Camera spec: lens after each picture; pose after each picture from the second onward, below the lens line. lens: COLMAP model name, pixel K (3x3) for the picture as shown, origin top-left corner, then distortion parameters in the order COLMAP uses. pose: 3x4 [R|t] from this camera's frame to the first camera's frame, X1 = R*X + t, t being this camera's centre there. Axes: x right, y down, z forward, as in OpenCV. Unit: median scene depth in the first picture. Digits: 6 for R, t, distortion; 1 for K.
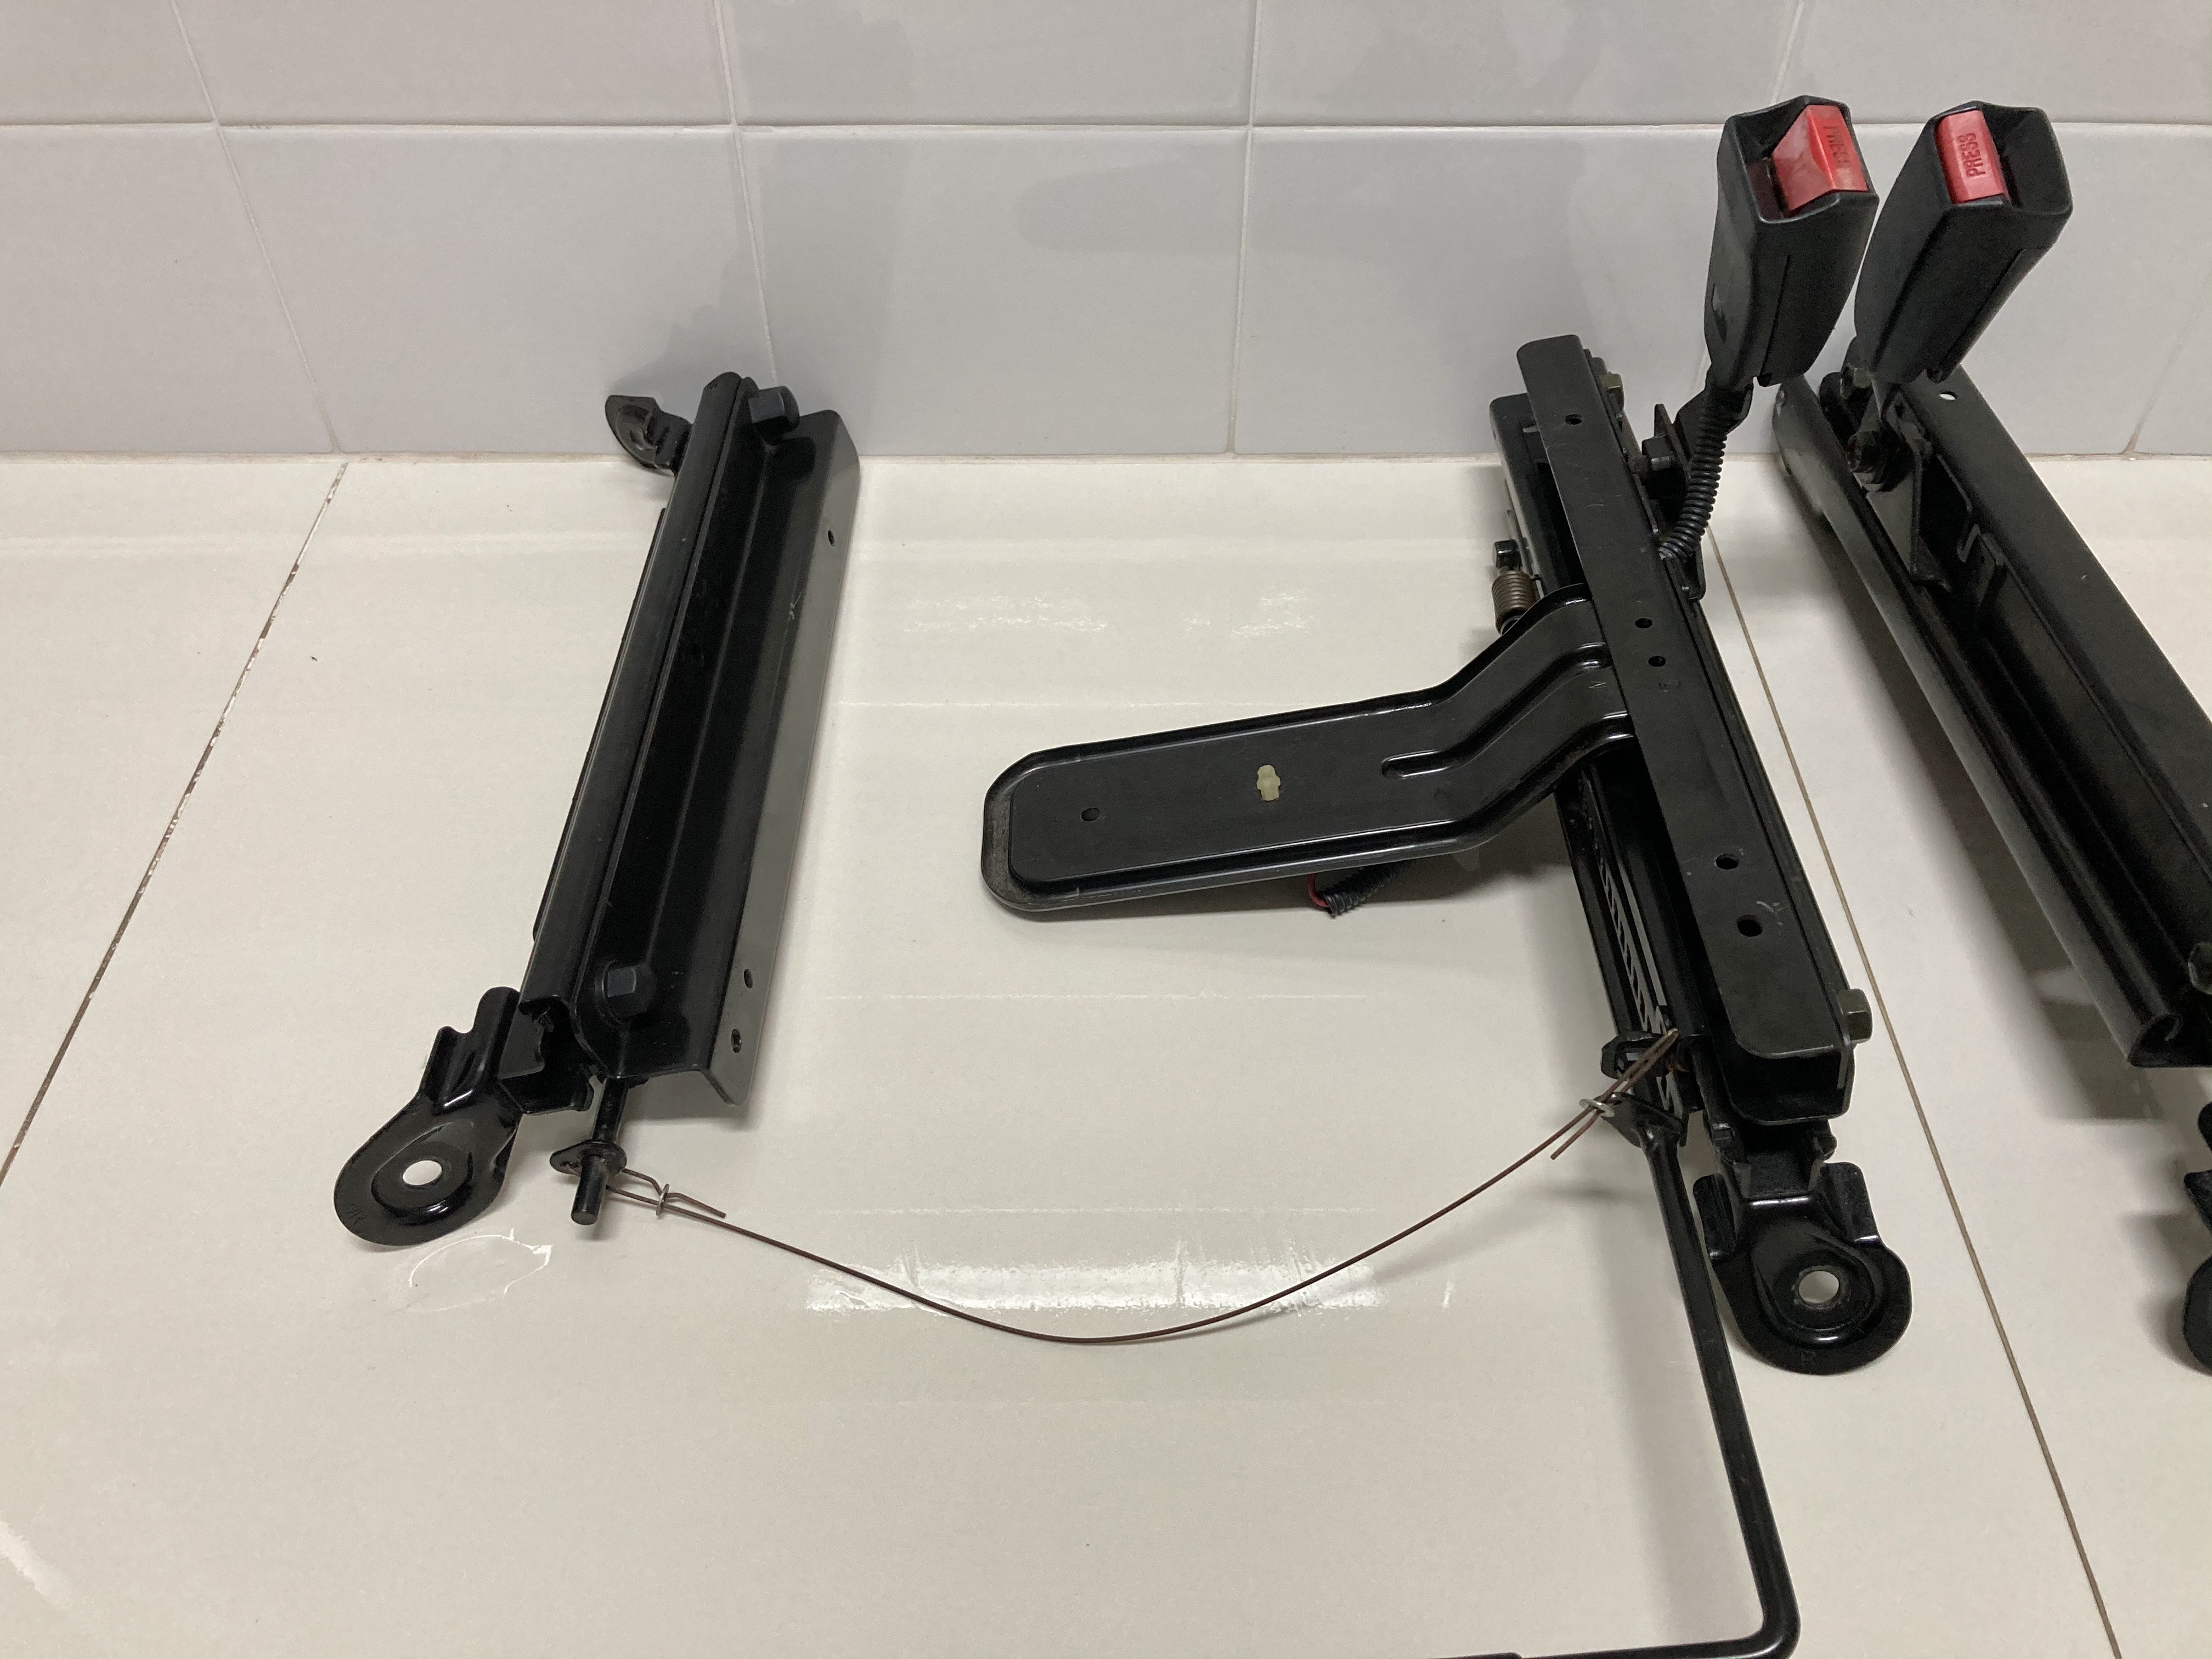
lens RADIAL K [[1773.1, 0, 1106.0], [0, 1773.1, 829.5], [0, 0, 1]] dist [0.006992, 0.003509]
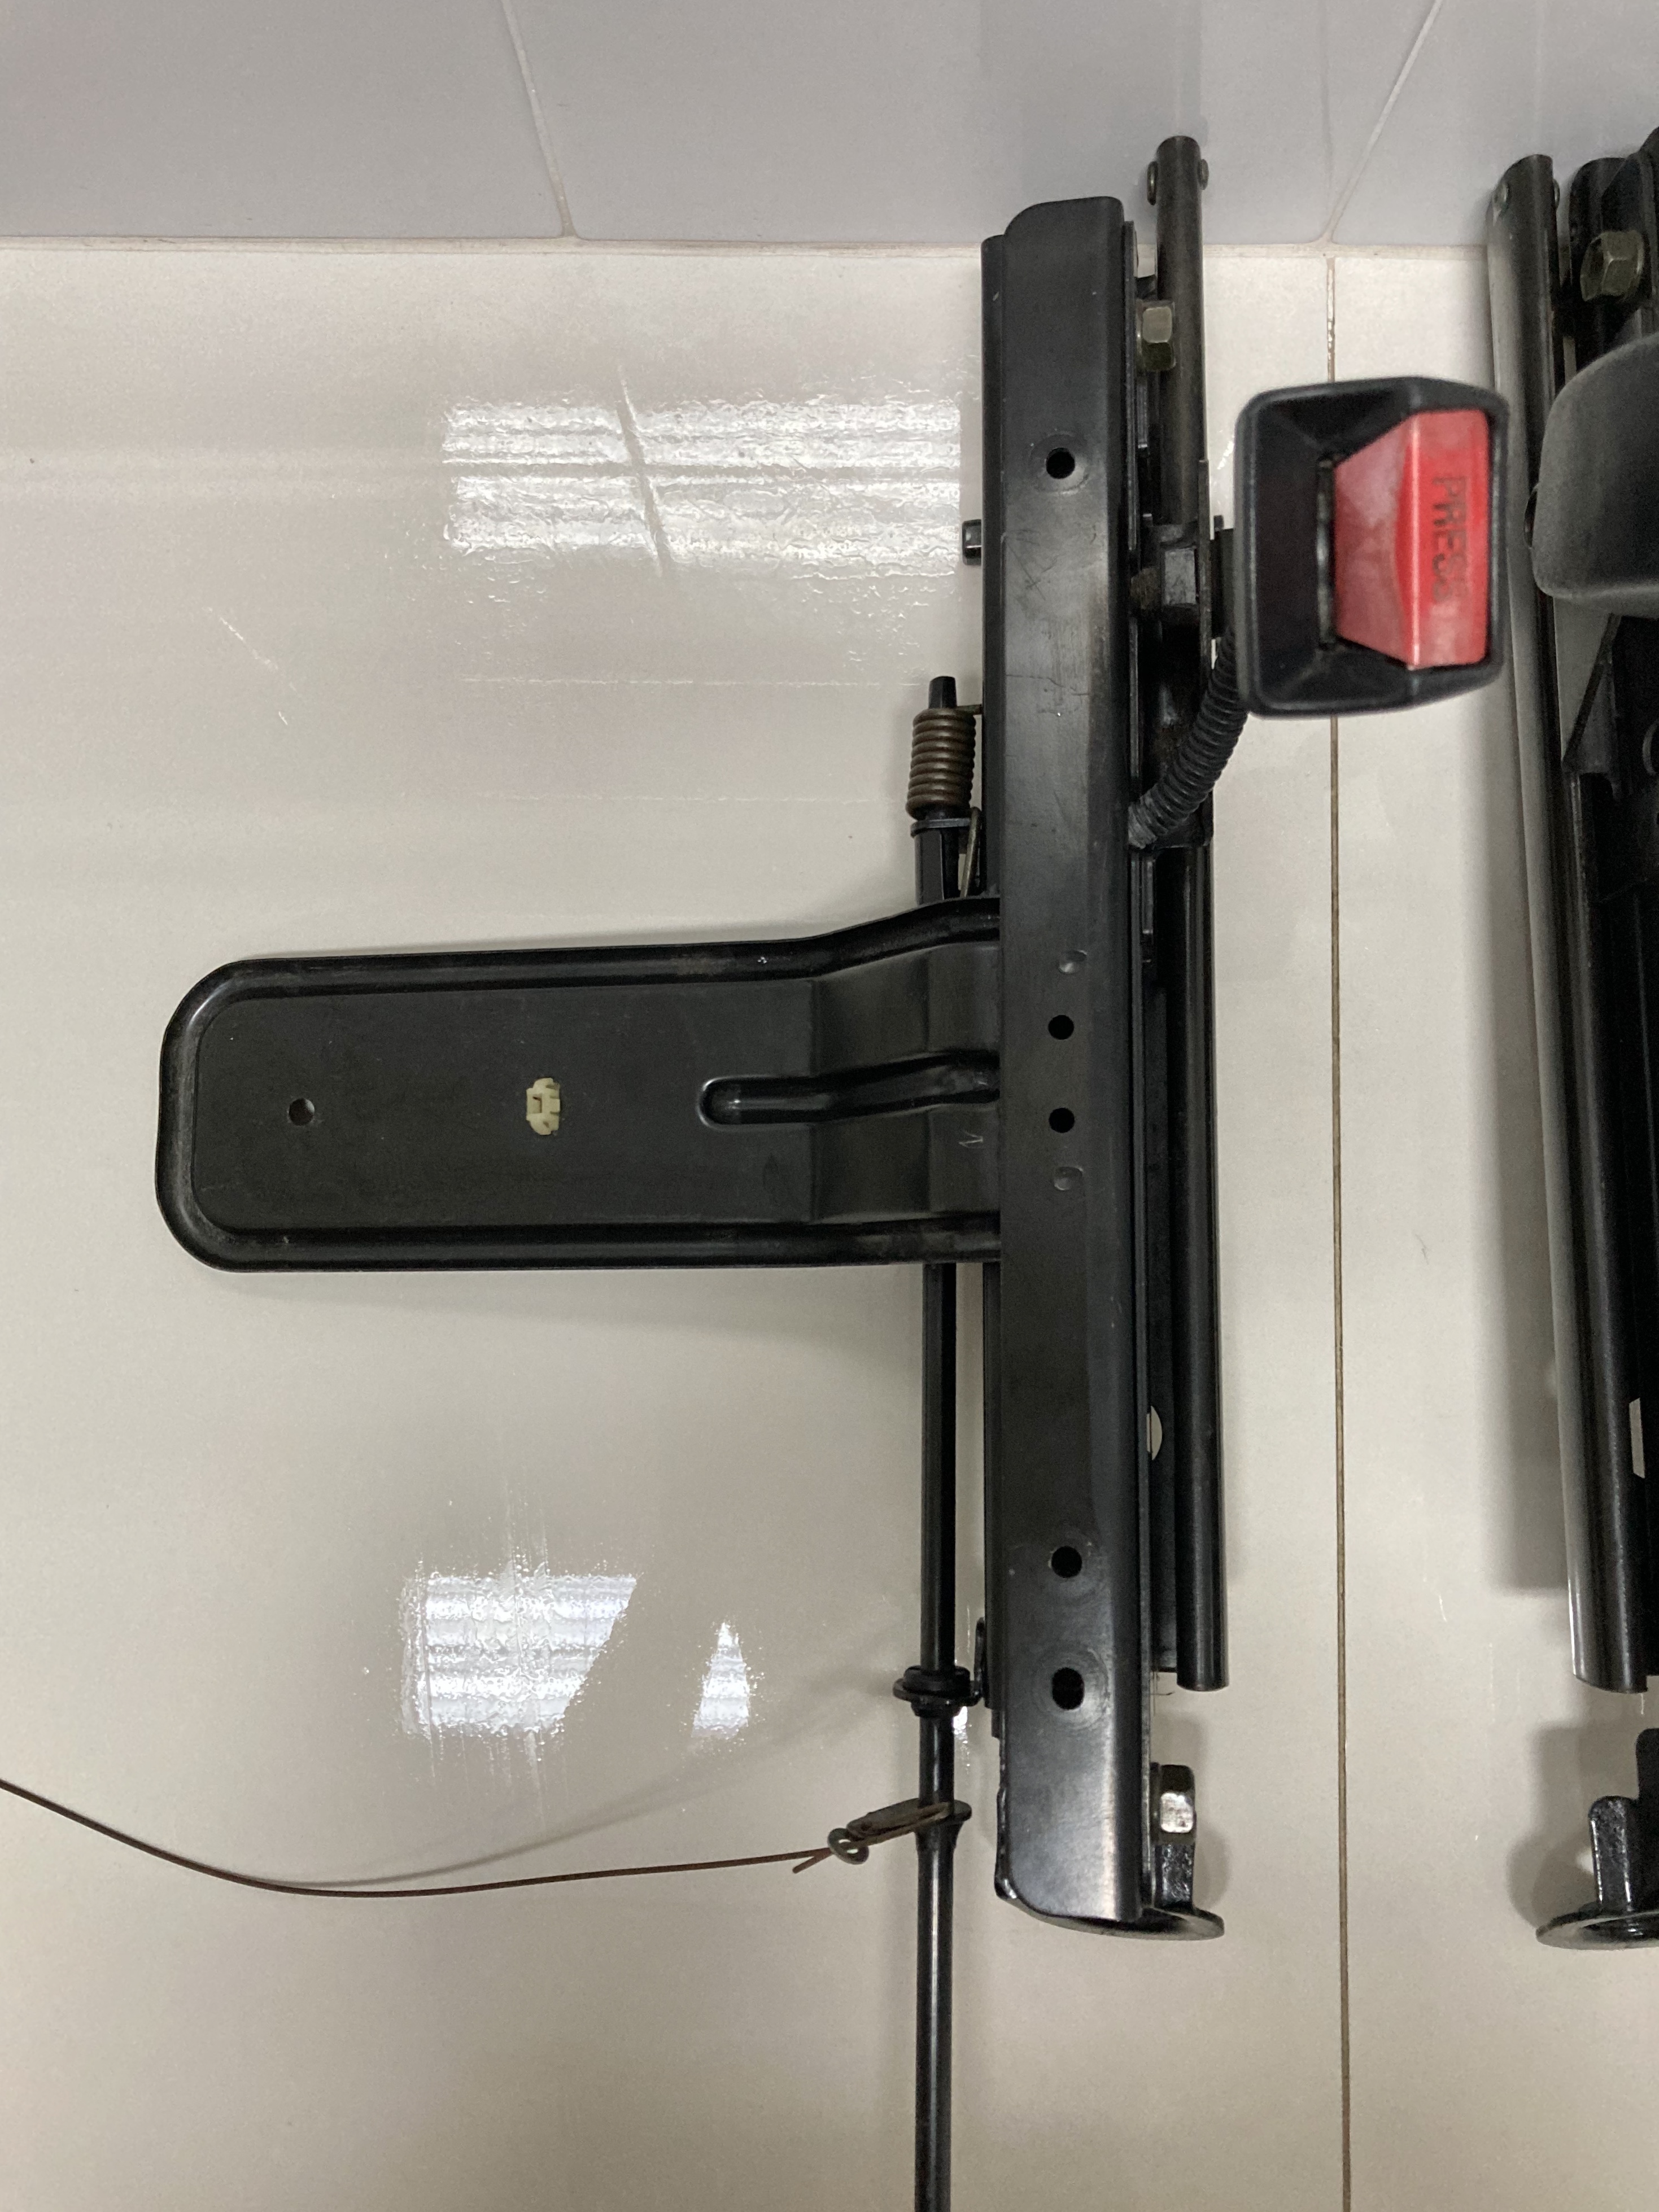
lens RADIAL K [[1878.1, 0, 829.5], [0, 1878.1, 1106.0], [0, 0, 1]] dist [0.002606, 0.000608]
pose [[0.999913, 0.005639, -0.011918, 0.207119], [0.003103, 0.777867, 0.628421, -0.476074], [0.012814, -0.628403, 0.777782, 0.418293]]
